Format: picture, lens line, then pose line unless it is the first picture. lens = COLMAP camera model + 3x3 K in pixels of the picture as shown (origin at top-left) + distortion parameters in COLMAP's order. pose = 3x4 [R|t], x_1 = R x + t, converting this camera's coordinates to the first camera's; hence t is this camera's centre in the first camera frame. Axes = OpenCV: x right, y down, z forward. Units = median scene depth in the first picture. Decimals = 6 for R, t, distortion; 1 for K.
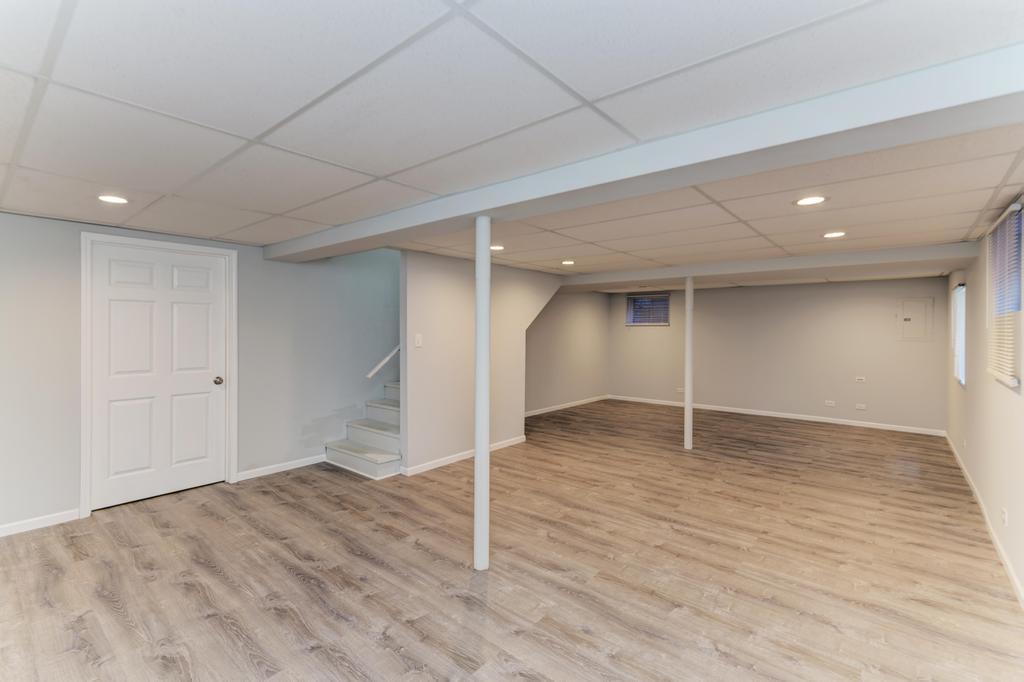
lens RADIAL K [[452.7, 0, 512.1], [0, 452.7, 333.0], [0, 0, 1]] dist [0.012820, -0.002942]
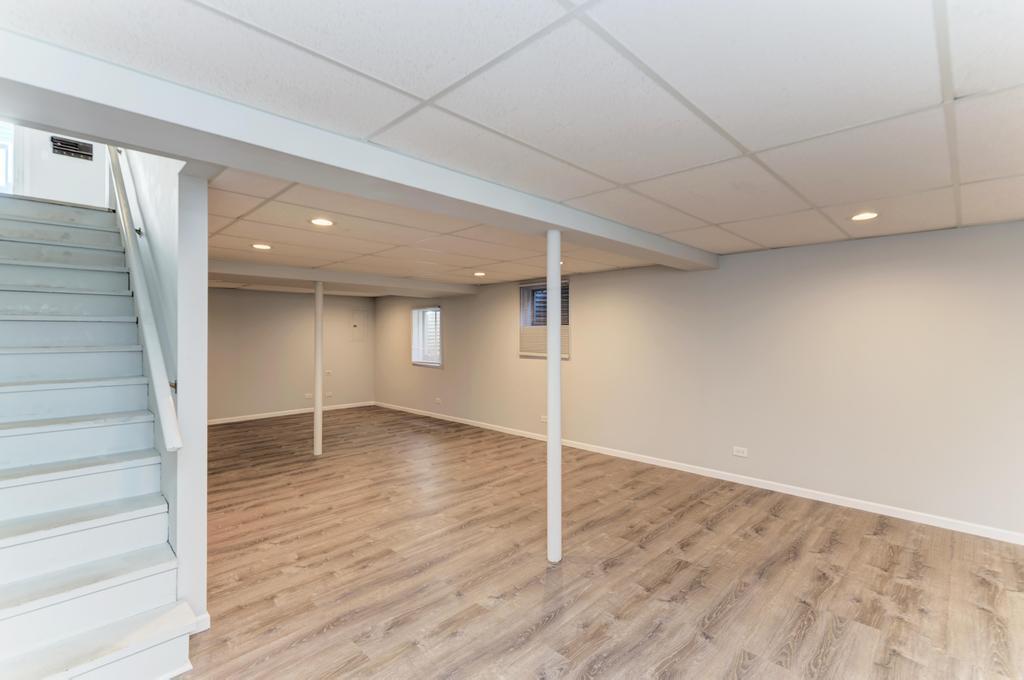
lens RADIAL K [[452.7, 0, 505.2], [0, 452.7, 337.6], [0, 0, 1]] dist [0.012820, -0.002942]
pose [[0.102742, -0.015697, 0.994584, -0.890219], [0.008812, 0.999851, 0.014869, -0.017678], [-0.994669, 0.007237, 0.102865, 0.785754]]
